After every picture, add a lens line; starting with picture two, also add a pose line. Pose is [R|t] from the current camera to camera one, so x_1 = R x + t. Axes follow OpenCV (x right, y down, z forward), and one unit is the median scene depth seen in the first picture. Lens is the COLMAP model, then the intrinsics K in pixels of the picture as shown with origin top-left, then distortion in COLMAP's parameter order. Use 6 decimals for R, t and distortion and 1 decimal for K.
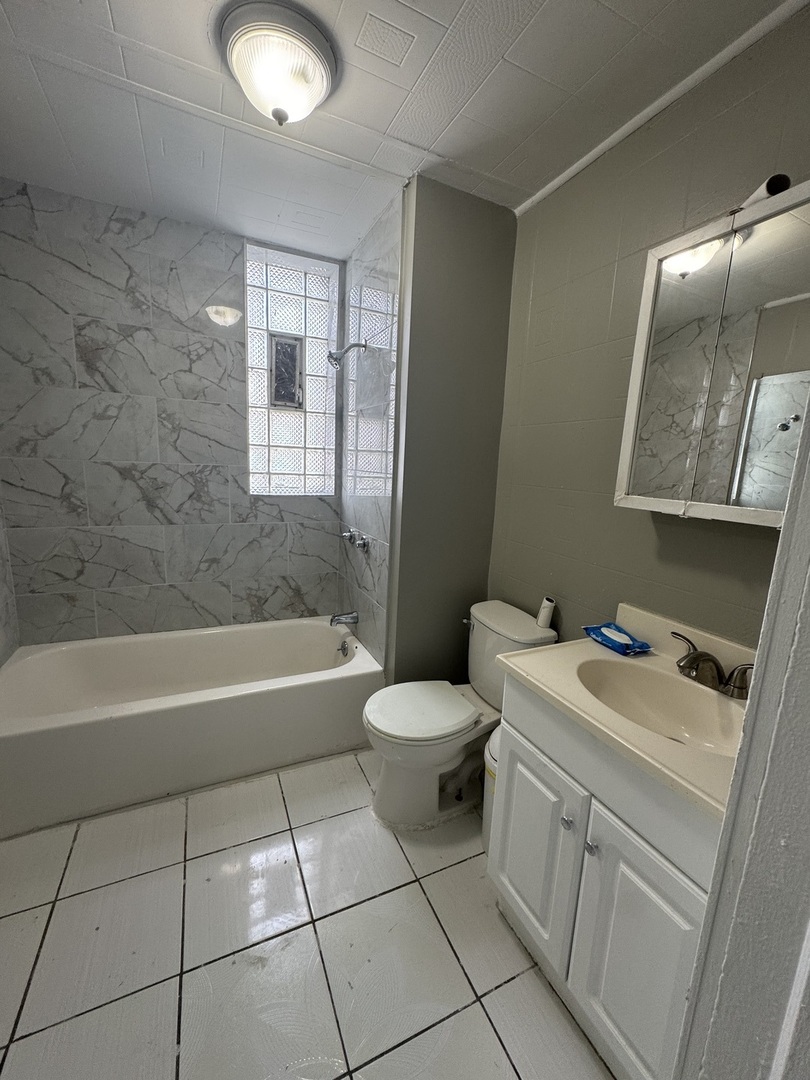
lens RADIAL K [[427.9, 0, 402.5], [0, 427.9, 538.7], [0, 0, 1]] dist [-0.004963, 0.001117]
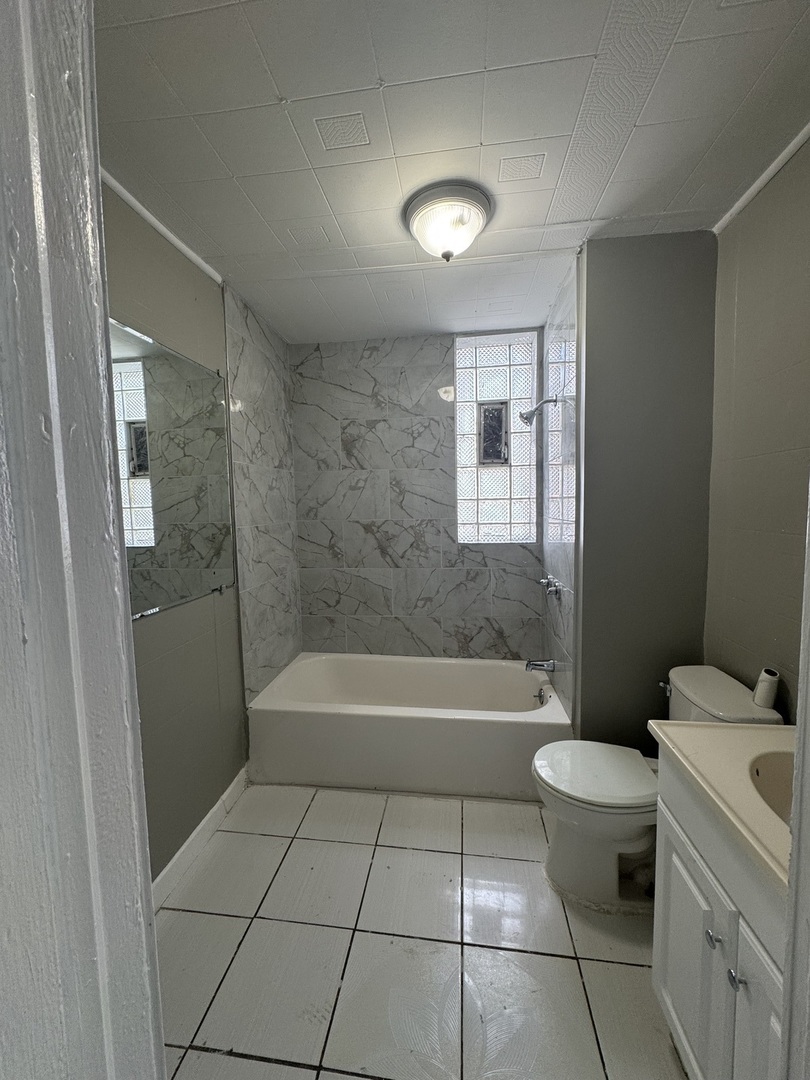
lens RADIAL K [[427.9, 0, 405.6], [0, 427.9, 539.3], [0, 0, 1]] dist [-0.004963, 0.001117]
pose [[0.841053, -0.017188, -0.540680, 0.170574], [-0.038350, 0.995086, -0.091289, -0.003557], [0.539592, 0.097514, 0.836260, -0.042331]]
